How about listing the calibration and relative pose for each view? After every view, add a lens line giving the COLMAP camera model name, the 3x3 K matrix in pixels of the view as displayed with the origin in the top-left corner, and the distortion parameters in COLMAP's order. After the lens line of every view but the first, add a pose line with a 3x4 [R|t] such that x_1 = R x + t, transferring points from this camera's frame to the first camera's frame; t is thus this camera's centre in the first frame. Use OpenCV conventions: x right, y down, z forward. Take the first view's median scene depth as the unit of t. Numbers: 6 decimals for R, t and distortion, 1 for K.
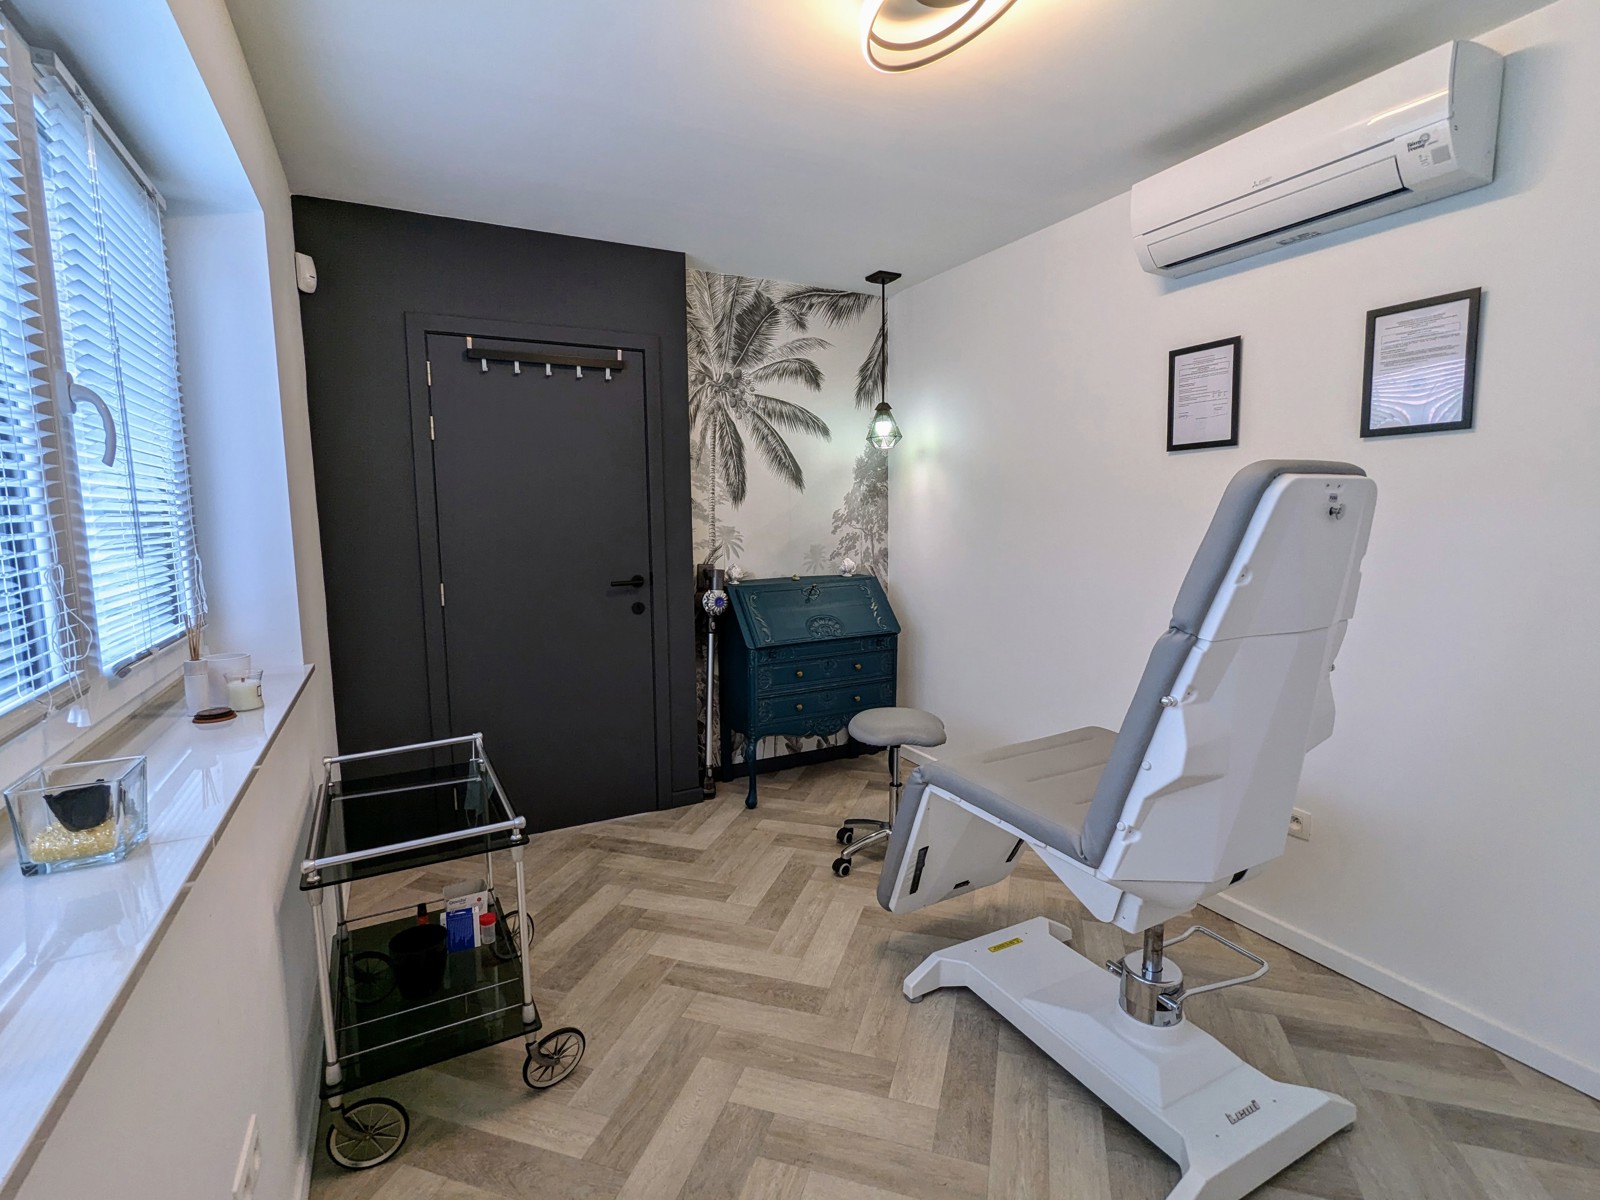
lens RADIAL K [[757.6, 0, 808.5], [0, 757.6, 604.1], [0, 0, 1]] dist [0.000567, 0.002472]
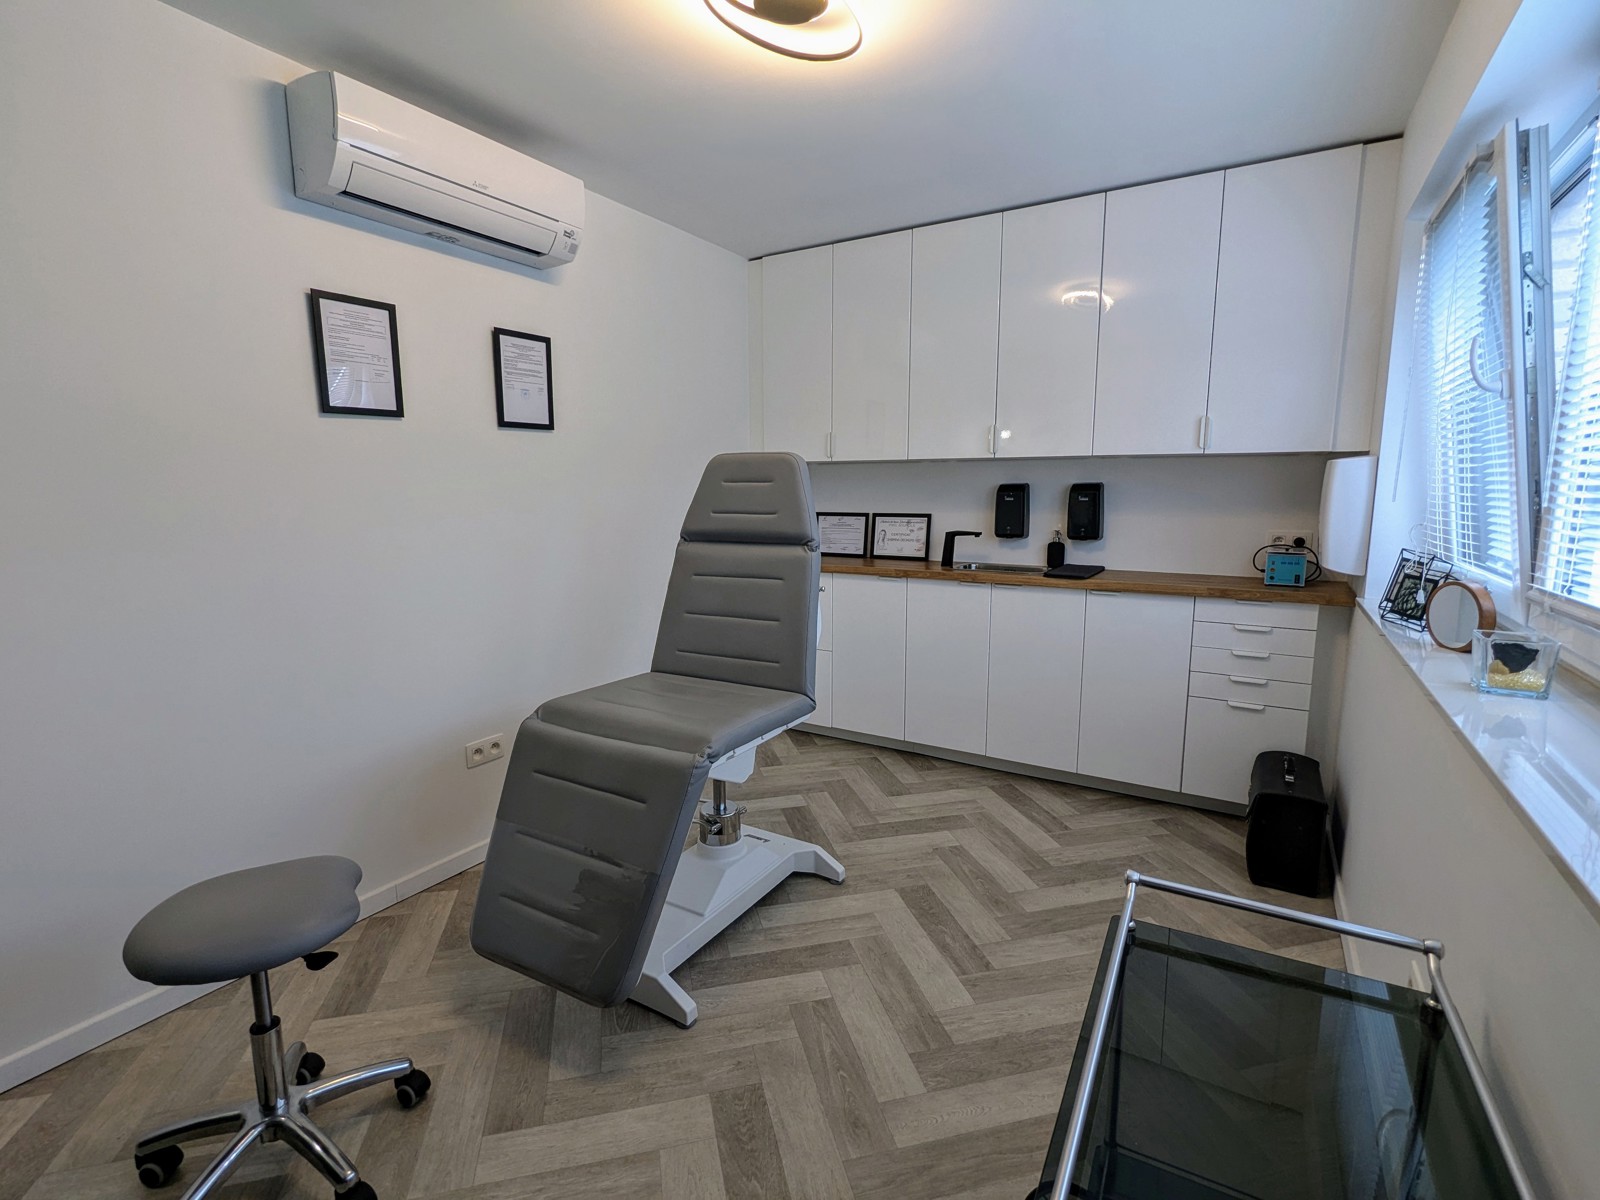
lens RADIAL K [[757.6, 0, 810.8], [0, 757.6, 591.2], [0, 0, 1]] dist [0.000567, 0.002472]
pose [[-0.517653, -0.107436, 0.848819, -0.748468], [0.119985, 0.973166, 0.196347, -0.155819], [-0.847136, 0.203485, -0.490871, 1.418431]]
